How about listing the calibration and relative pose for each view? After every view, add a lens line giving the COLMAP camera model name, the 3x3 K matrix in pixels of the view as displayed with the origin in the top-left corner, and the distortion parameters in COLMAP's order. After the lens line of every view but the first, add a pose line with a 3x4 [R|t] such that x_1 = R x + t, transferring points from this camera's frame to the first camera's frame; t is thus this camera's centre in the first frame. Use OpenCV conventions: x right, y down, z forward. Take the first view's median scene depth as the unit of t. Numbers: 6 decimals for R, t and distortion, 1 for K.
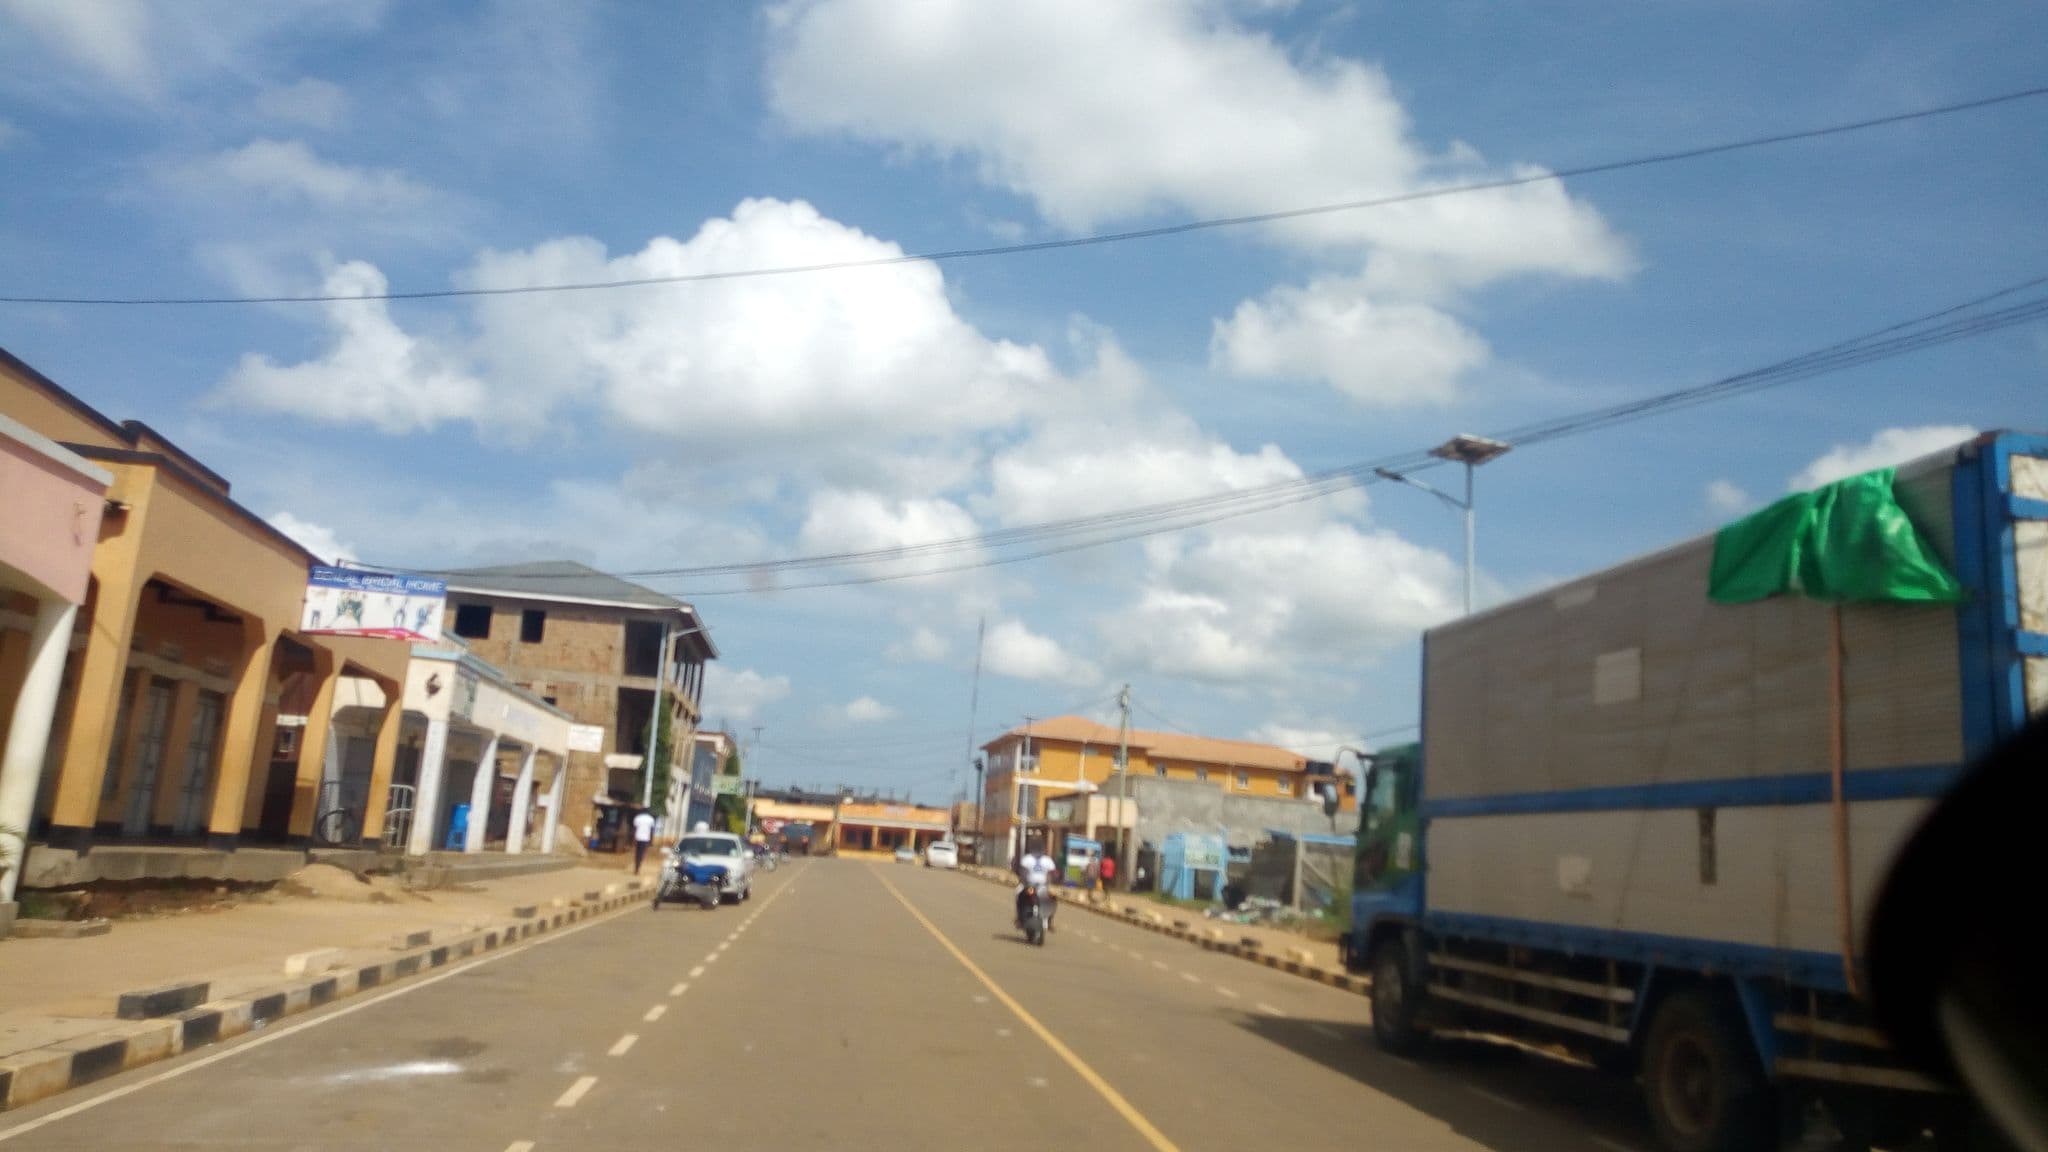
lens RADIAL K [[1459.2, 0, 1024.0], [0, 1459.2, 576.0], [0, 0, 1]] dist [-0.002285, -0.193737]
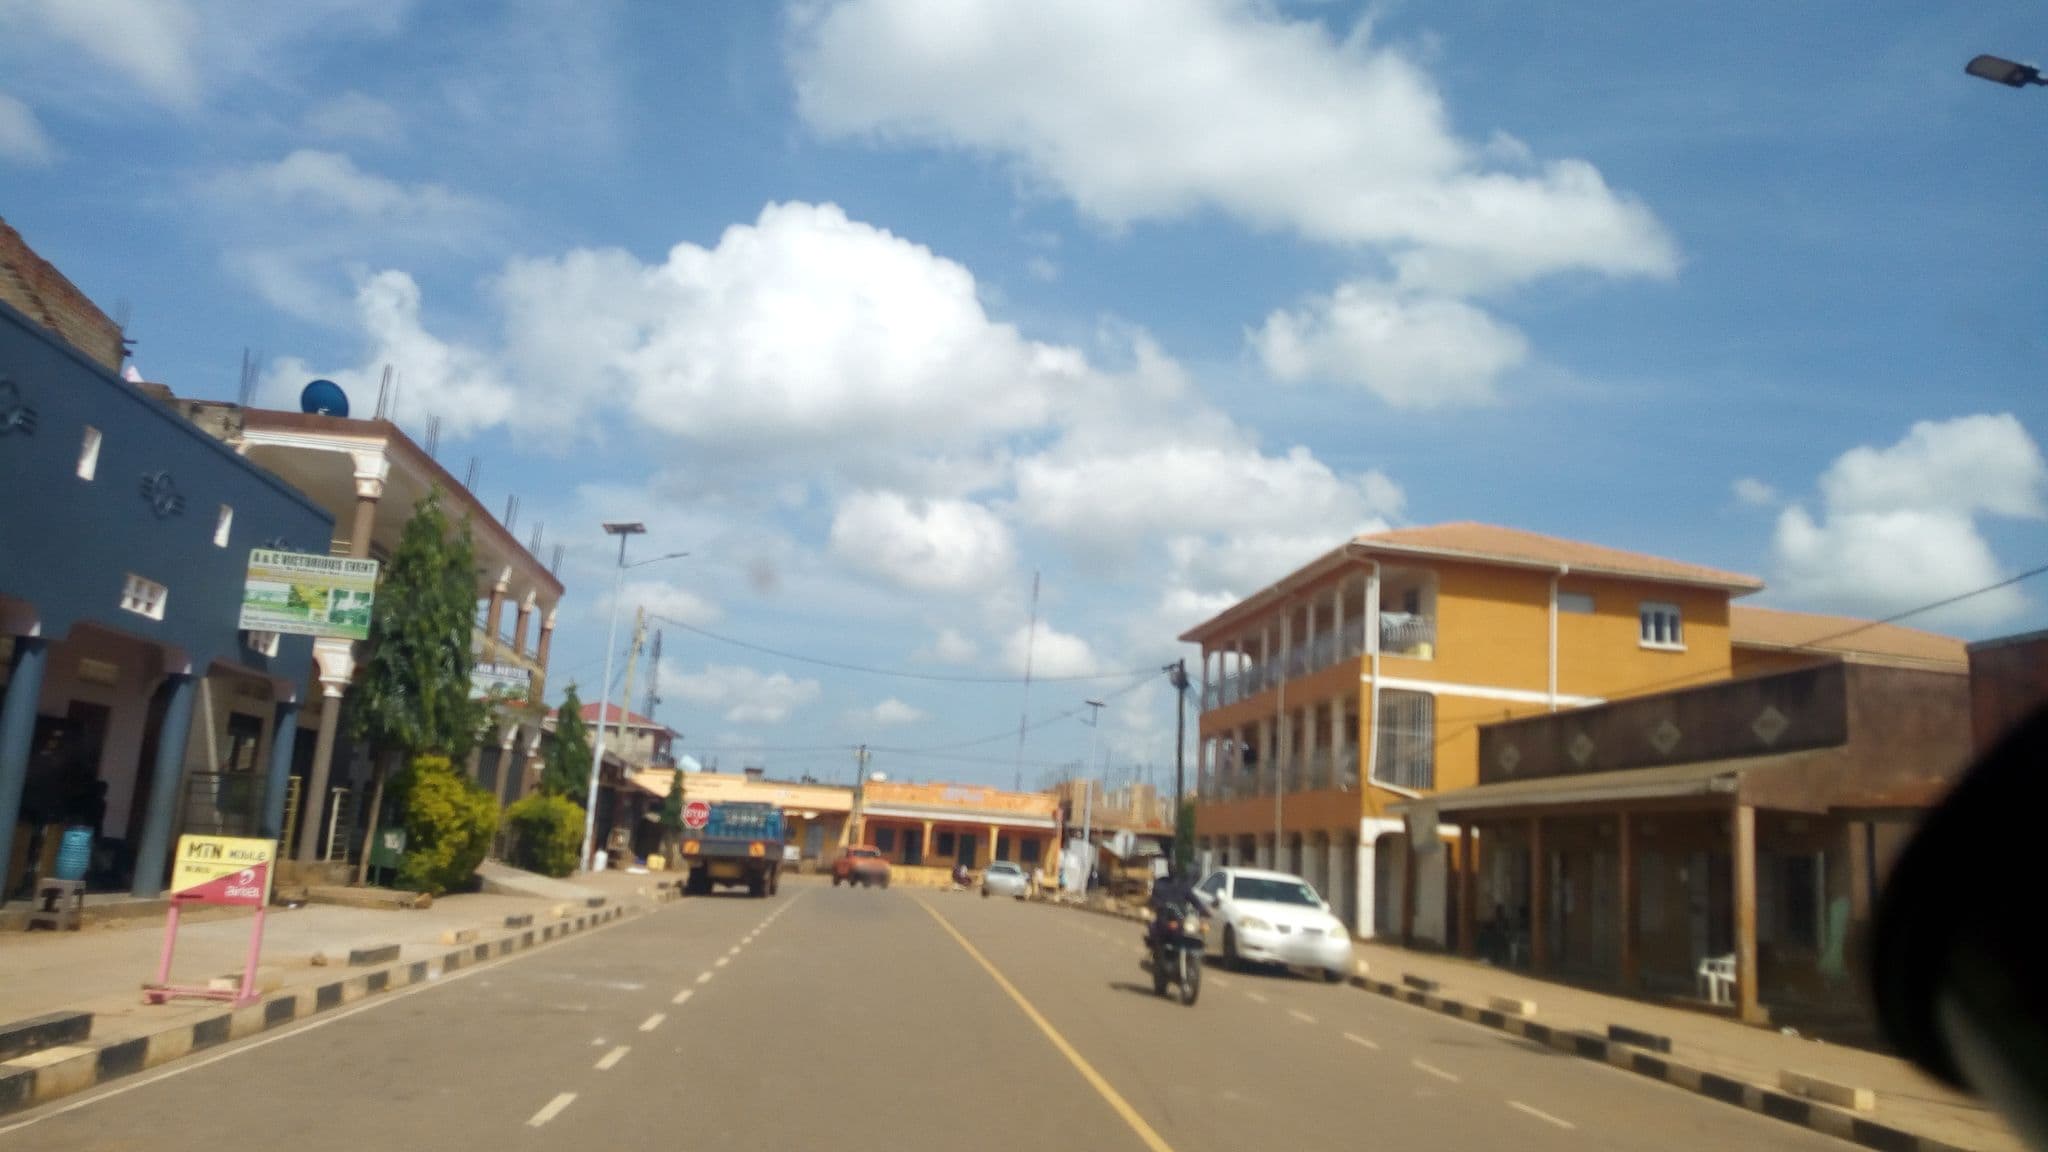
lens RADIAL K [[1459.2, 0, 1024.0], [0, 1459.2, 576.0], [0, 0, 1]] dist [-0.002285, -0.193737]
pose [[0.999825, 0.000073, -0.018686, -0.046870], [-0.000094, 0.999999, -0.001150, 0.067358], [0.018686, 0.001152, 0.999825, 0.378843]]
